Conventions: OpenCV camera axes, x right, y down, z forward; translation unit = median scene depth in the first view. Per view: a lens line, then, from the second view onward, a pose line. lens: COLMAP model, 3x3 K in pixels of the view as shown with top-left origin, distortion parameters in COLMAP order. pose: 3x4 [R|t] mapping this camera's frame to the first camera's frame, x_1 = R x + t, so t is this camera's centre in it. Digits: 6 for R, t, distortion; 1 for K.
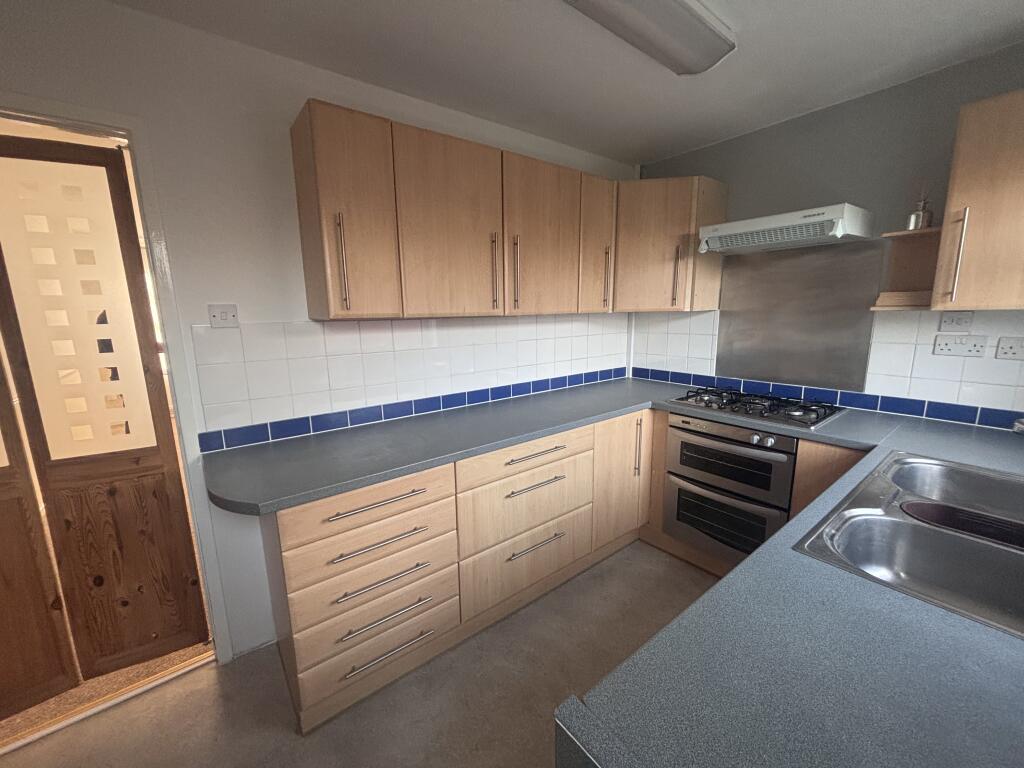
lens RADIAL K [[410.8, 0, 512.4], [0, 410.8, 384.6], [0, 0, 1]] dist [-0.003756, -0.000551]
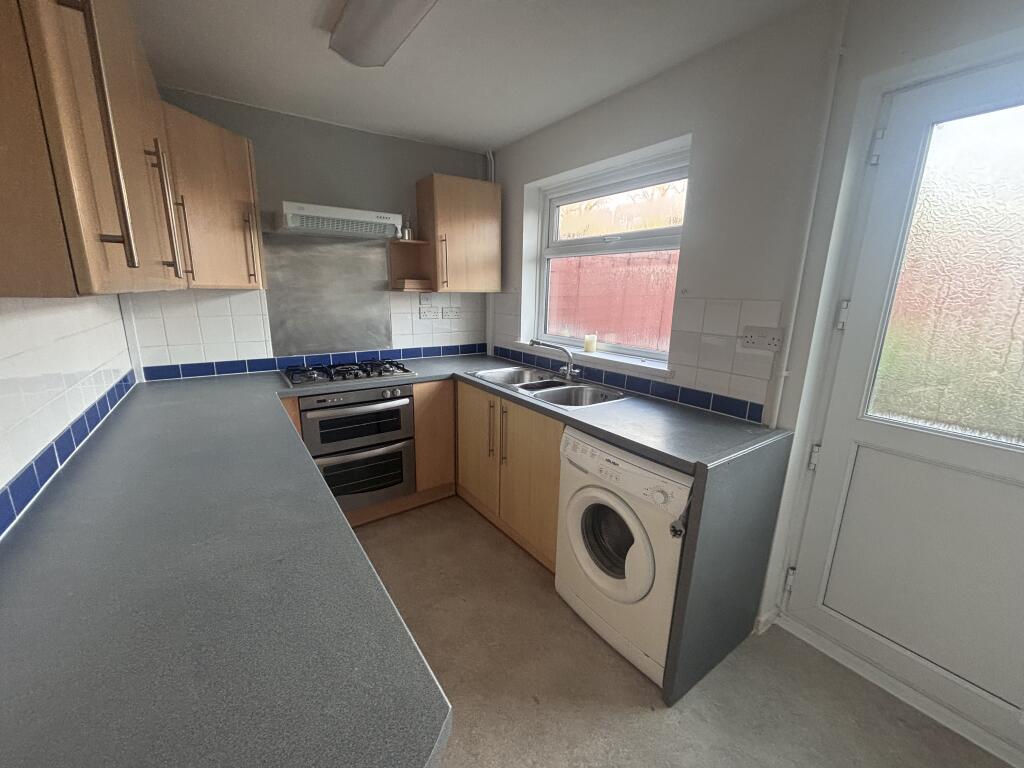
lens RADIAL K [[410.8, 0, 510.8], [0, 410.8, 385.4], [0, 0, 1]] dist [-0.003756, -0.000551]
pose [[0.053572, -0.204647, 0.977369, -0.576375], [0.165866, 0.967001, 0.193385, -0.068538], [-0.984692, 0.151753, 0.085748, 0.494471]]
